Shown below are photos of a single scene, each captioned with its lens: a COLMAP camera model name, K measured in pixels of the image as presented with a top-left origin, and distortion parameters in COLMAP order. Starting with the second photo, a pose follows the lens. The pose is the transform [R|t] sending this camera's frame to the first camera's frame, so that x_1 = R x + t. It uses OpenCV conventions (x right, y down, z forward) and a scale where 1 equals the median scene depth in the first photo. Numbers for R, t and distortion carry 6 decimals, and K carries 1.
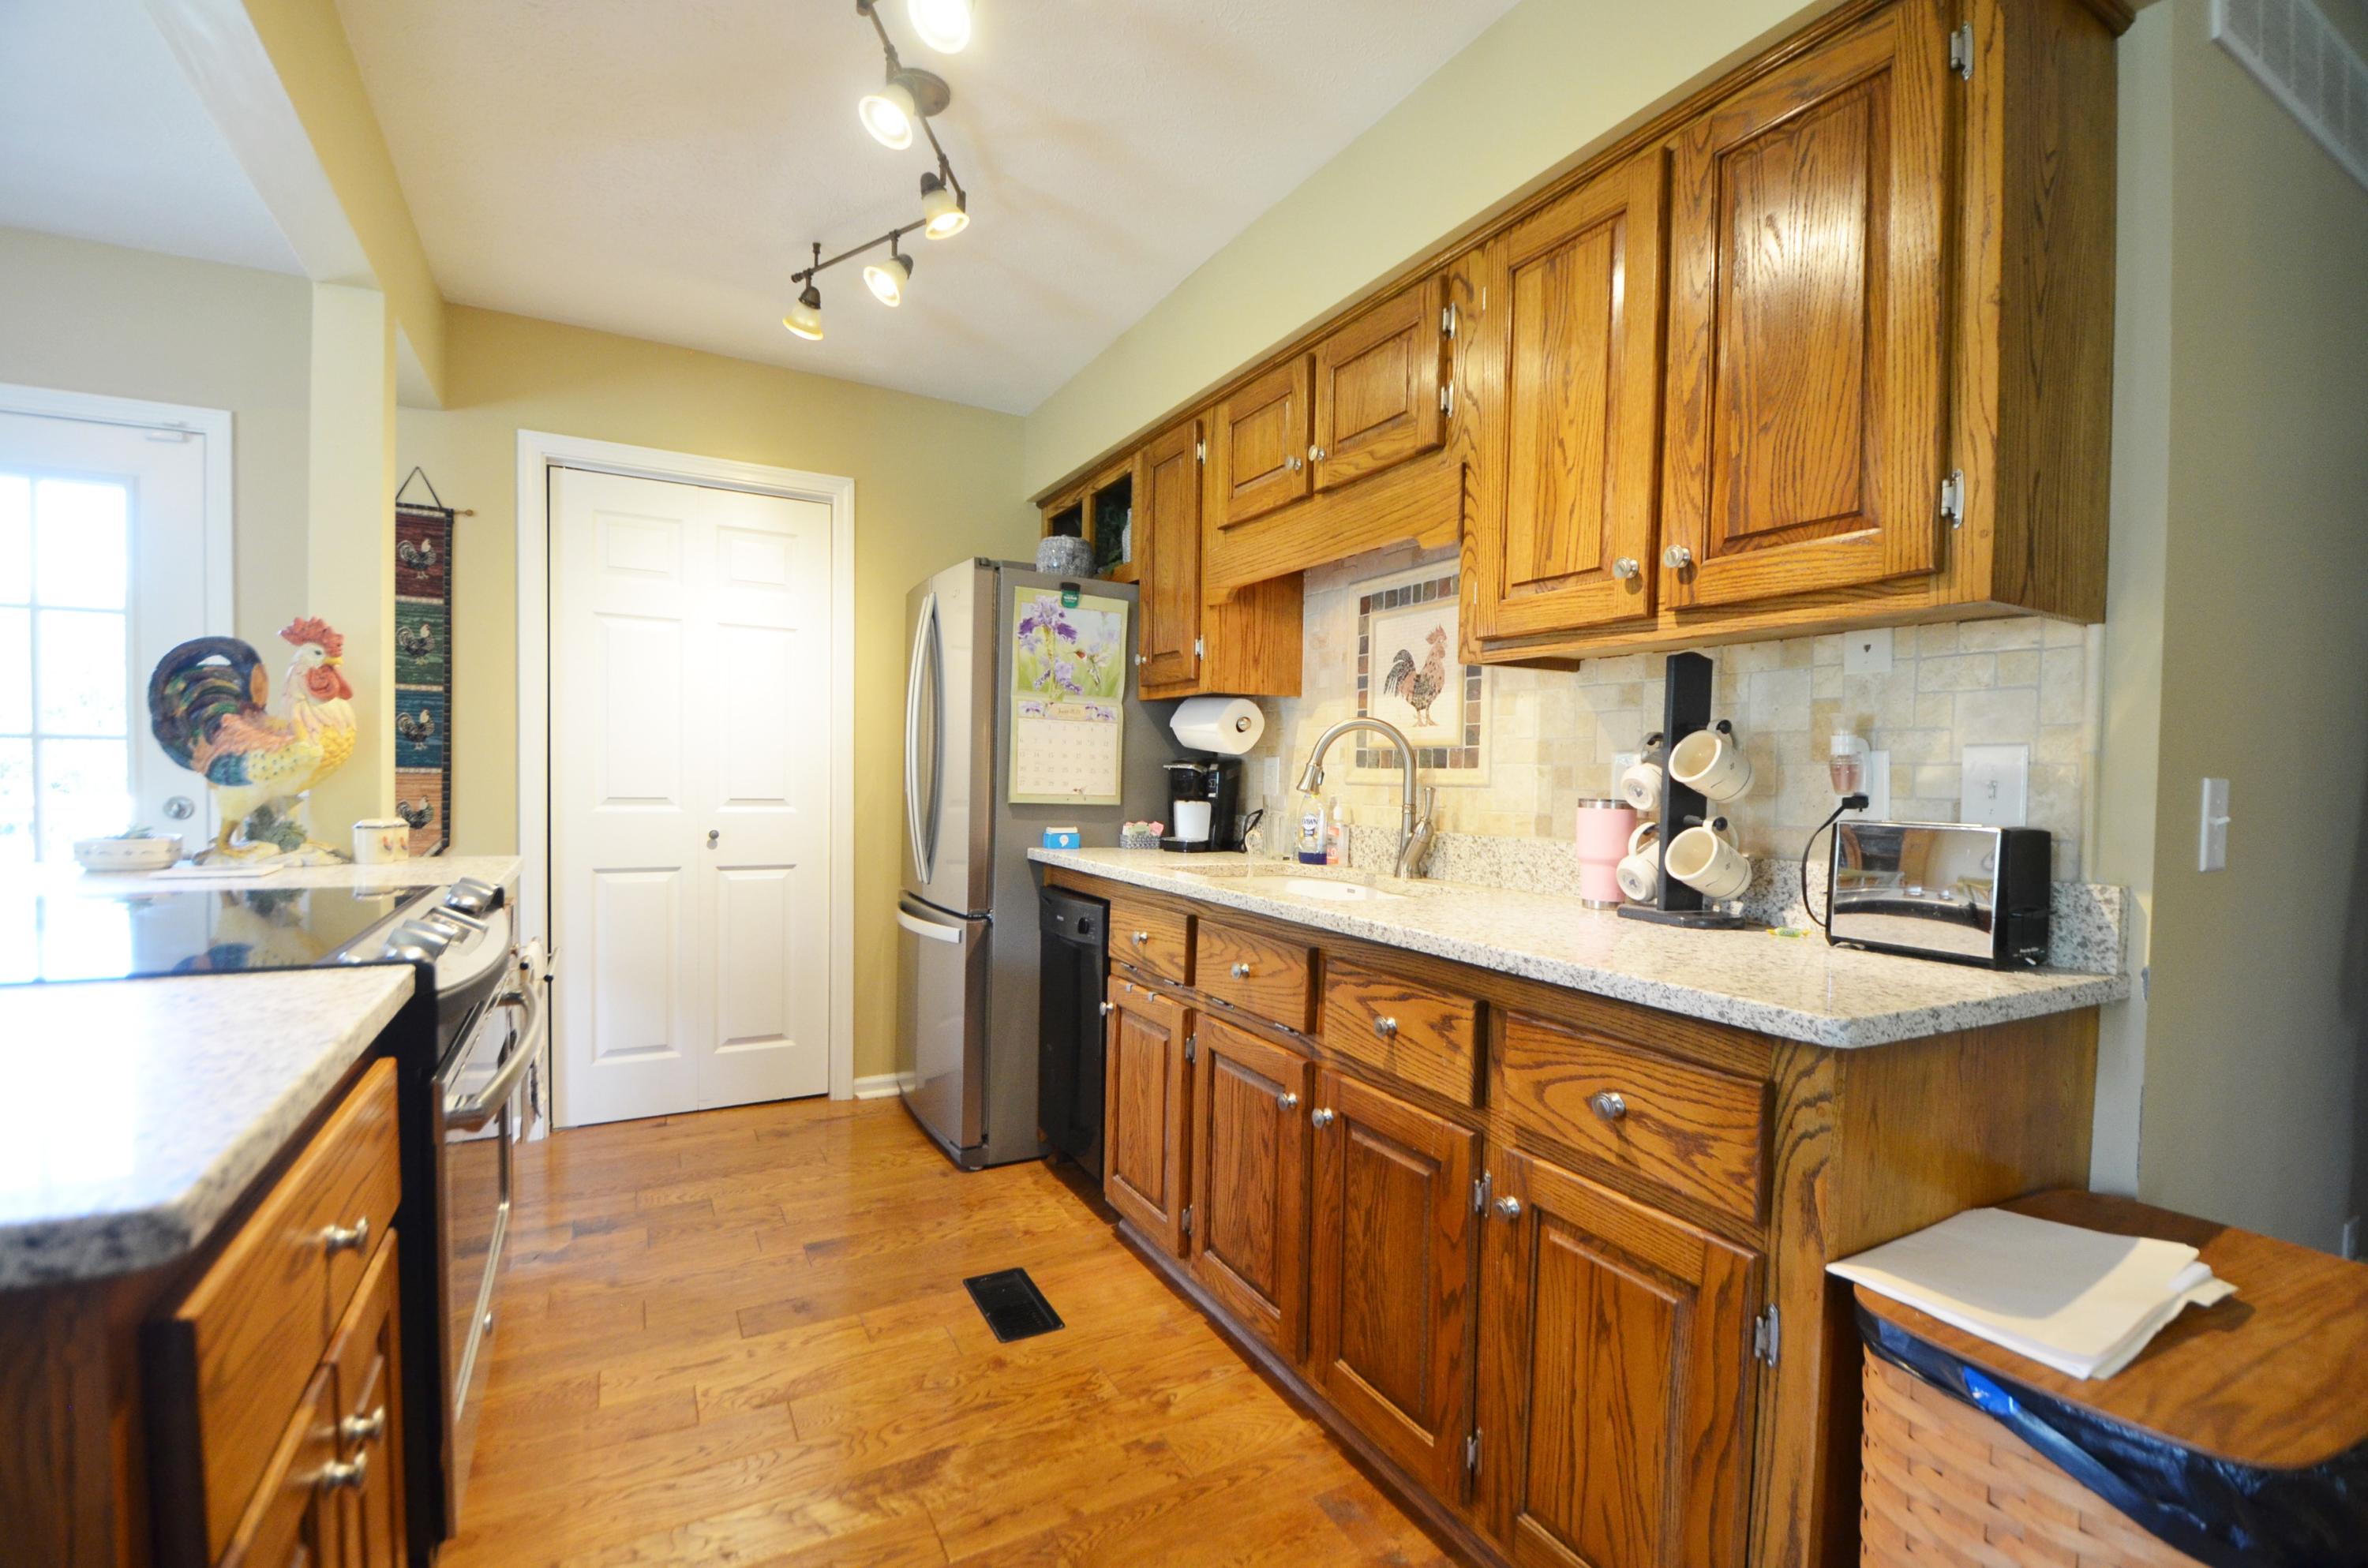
lens RADIAL K [[1029.6, 0, 1182.3], [0, 1029.6, 804.3], [0, 0, 1]] dist [0.016246, -0.025154]
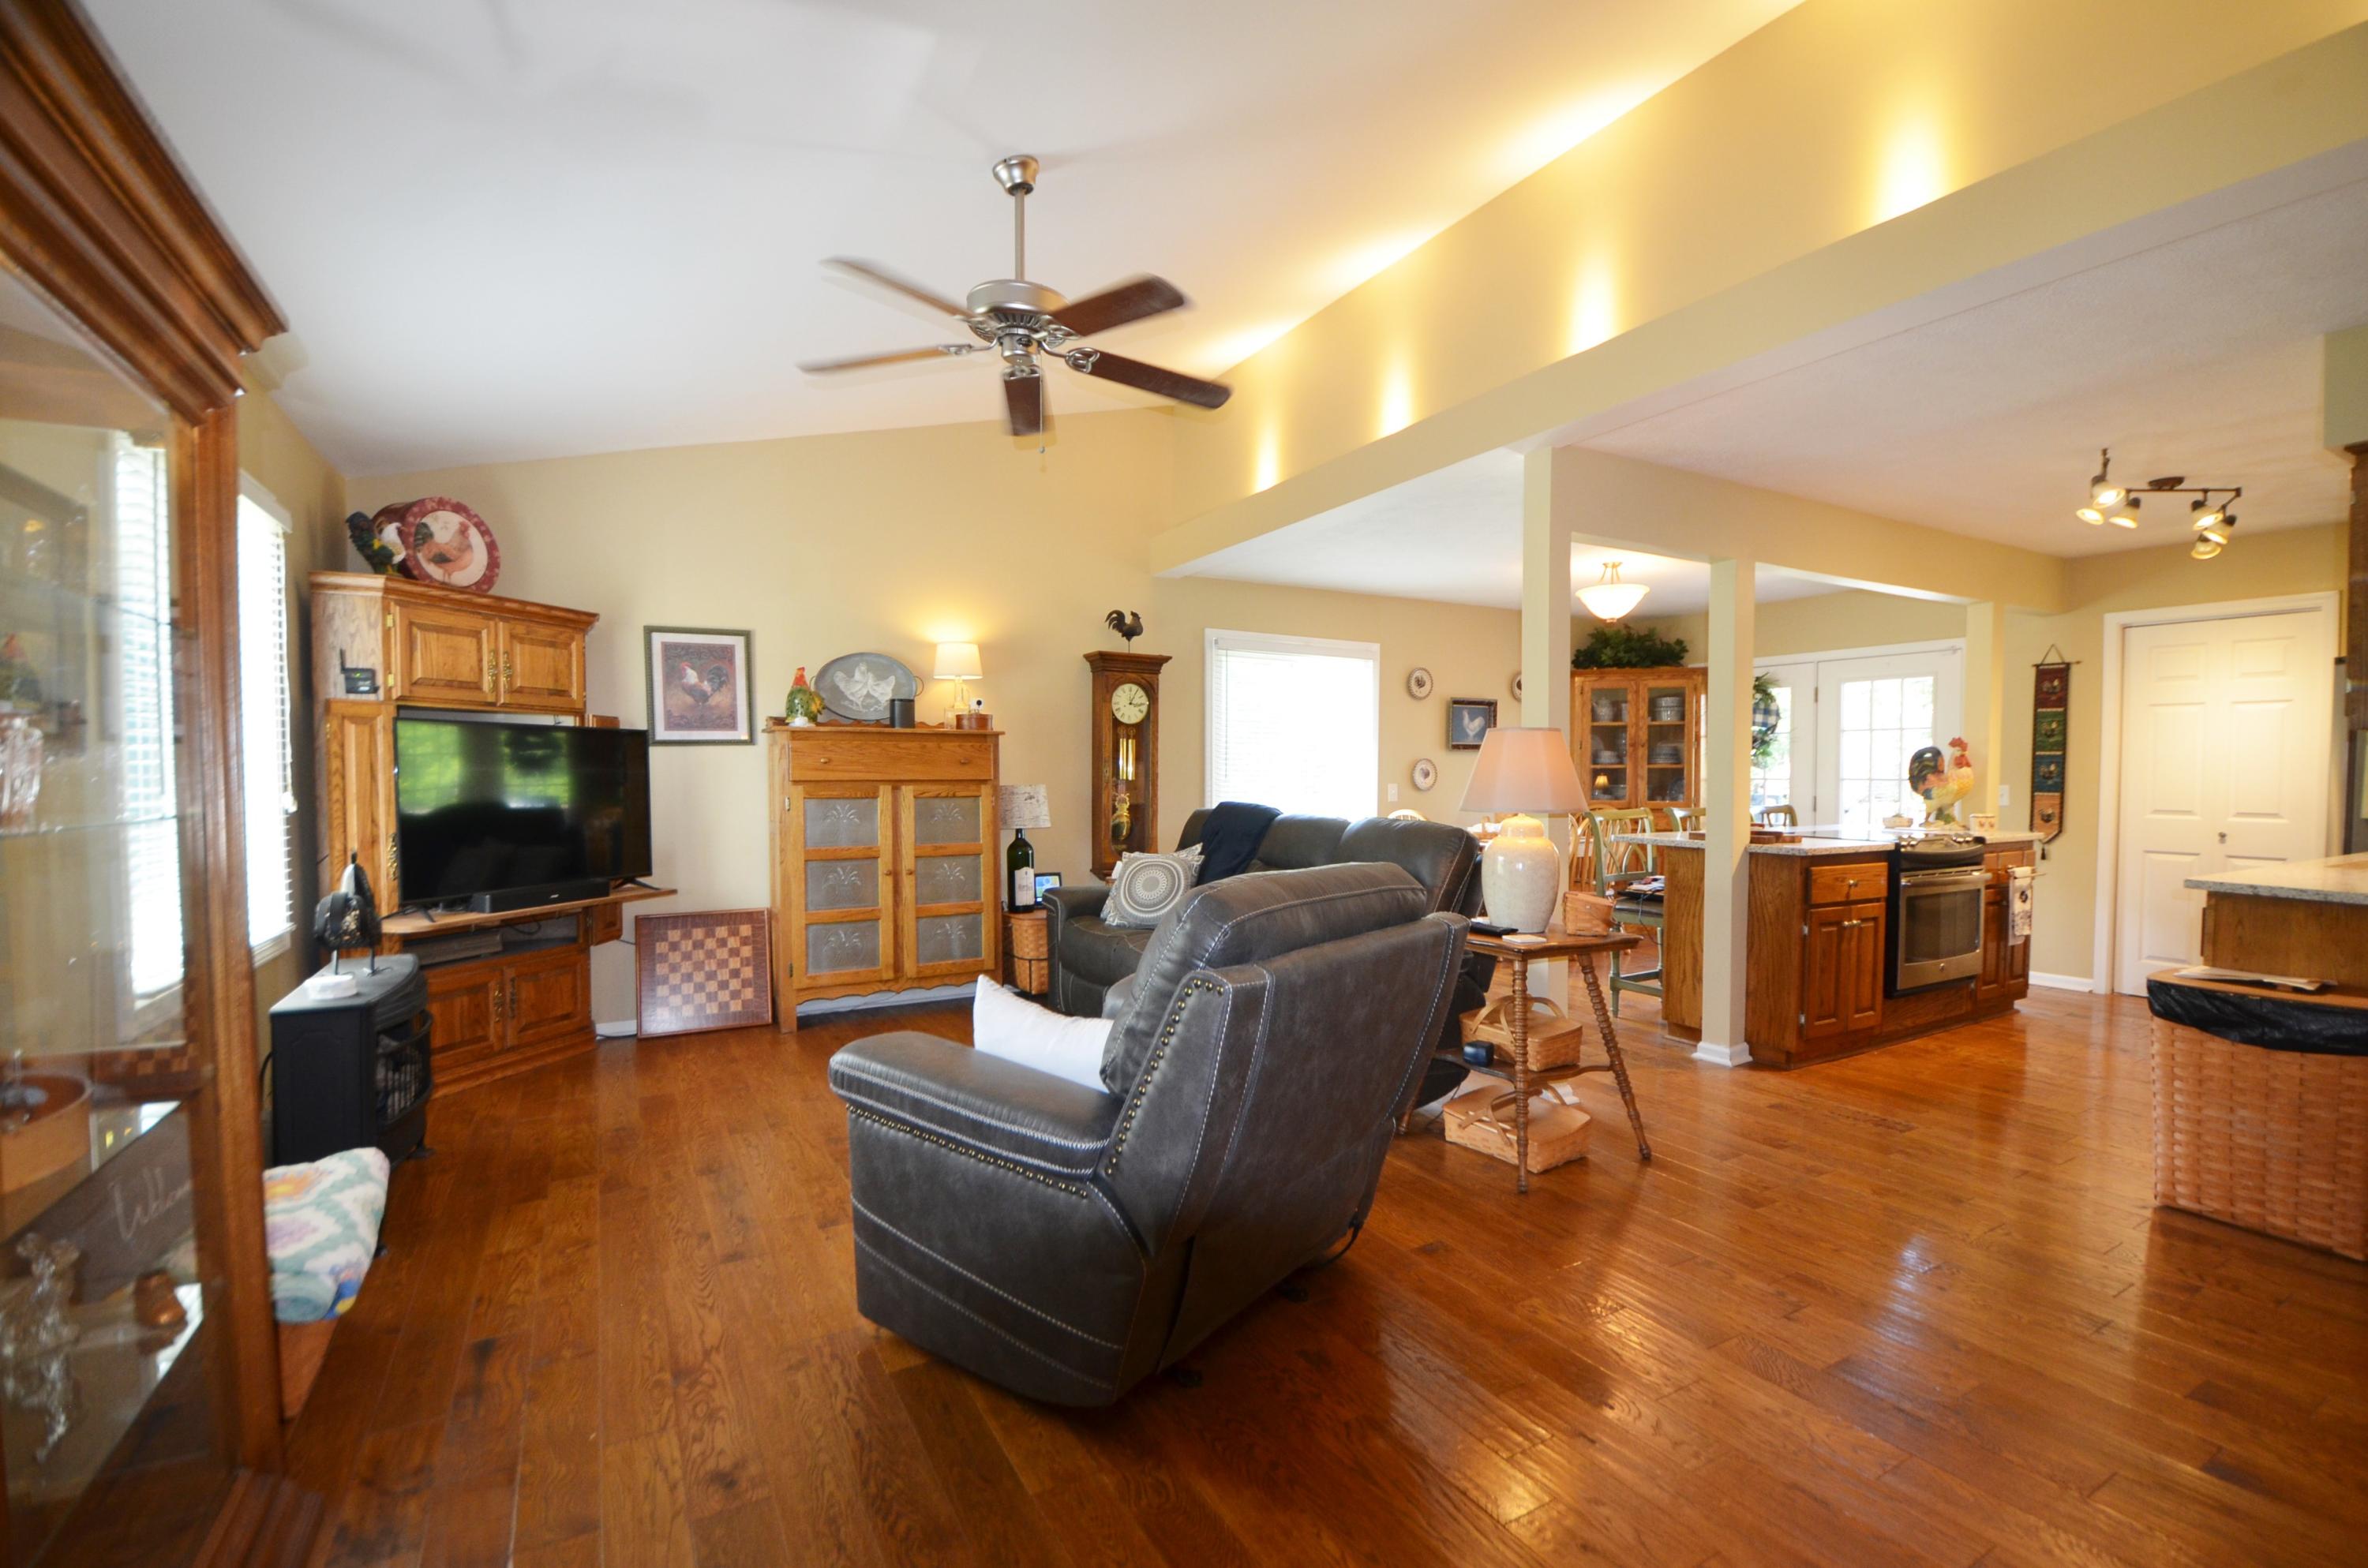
lens RADIAL K [[1029.6, 0, 1182.3], [0, 1029.6, 804.3], [0, 0, 1]] dist [0.016246, -0.025154]
pose [[0.019439, 0.012983, -0.999727, 1.649361], [-0.032360, 0.999400, 0.012350, 0.023484], [0.999287, 0.032111, 0.019847, -0.979897]]
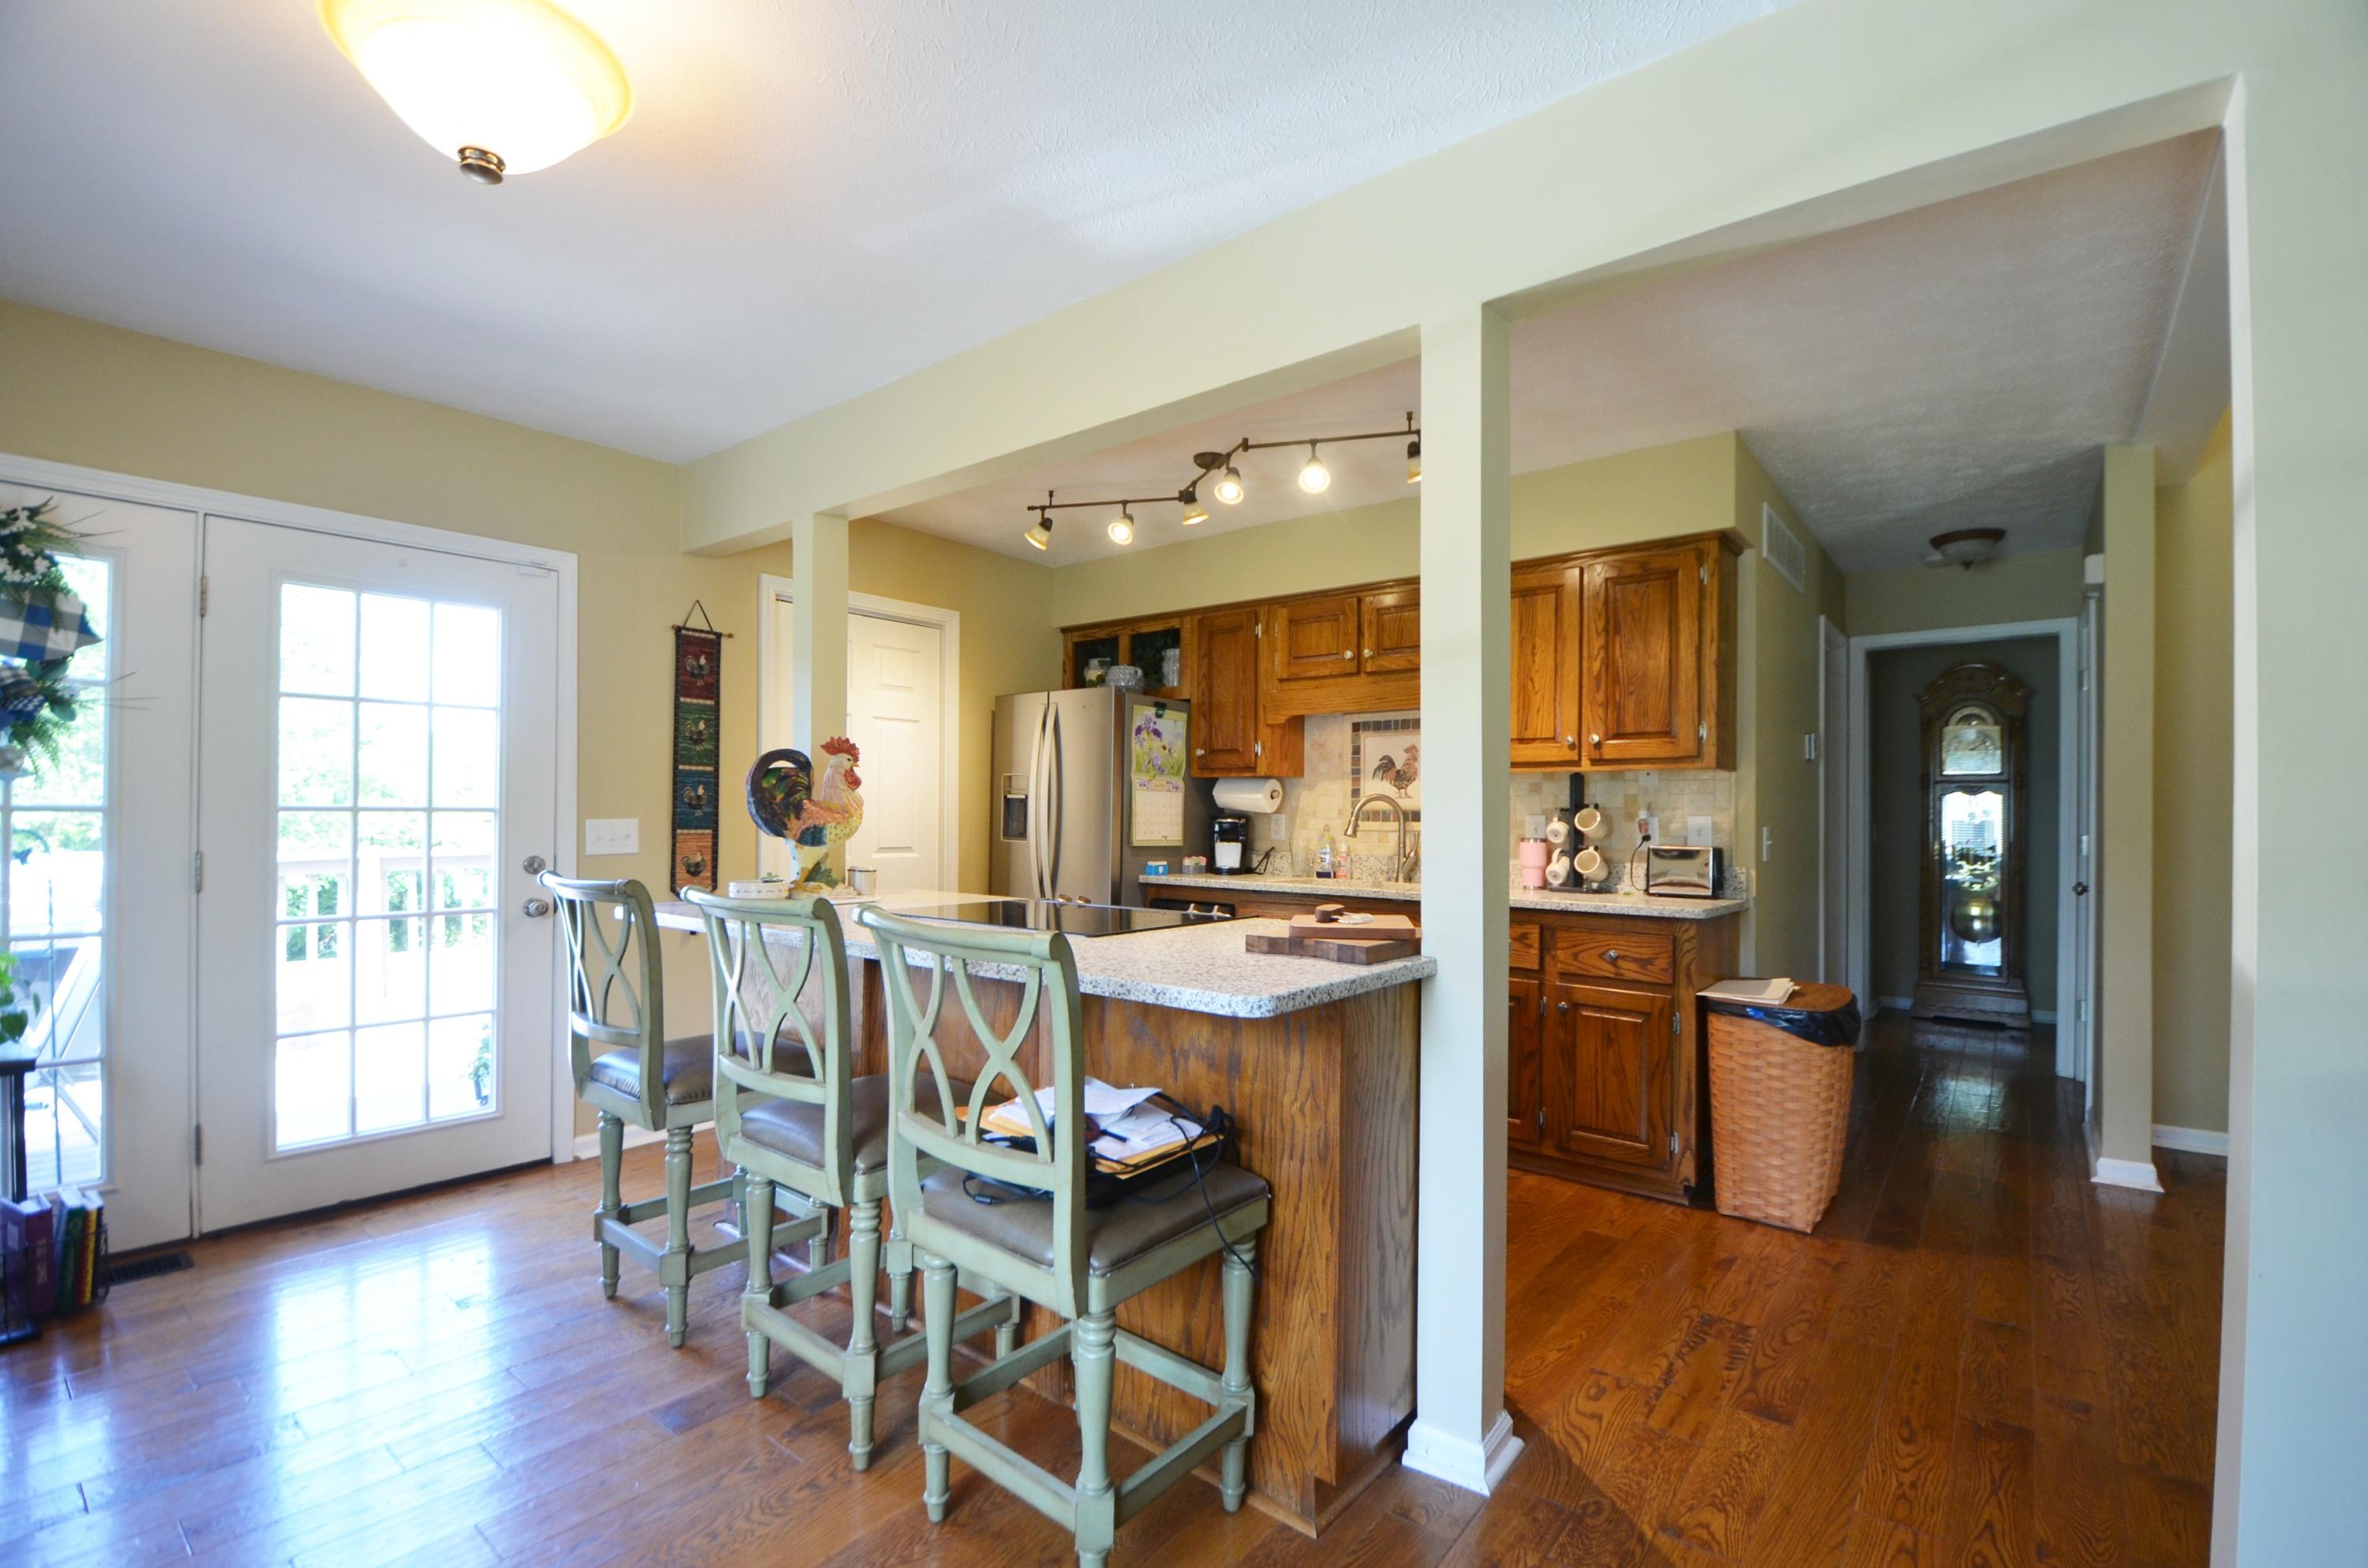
lens RADIAL K [[1029.6, 0, 1182.3], [0, 1029.6, 804.3], [0, 0, 1]] dist [0.016246, -0.025154]
pose [[0.928107, -0.007563, 0.372236, -0.868210], [0.019928, 0.999370, -0.029382, -0.021858], [-0.371779, 0.034688, 0.927673, -0.580859]]
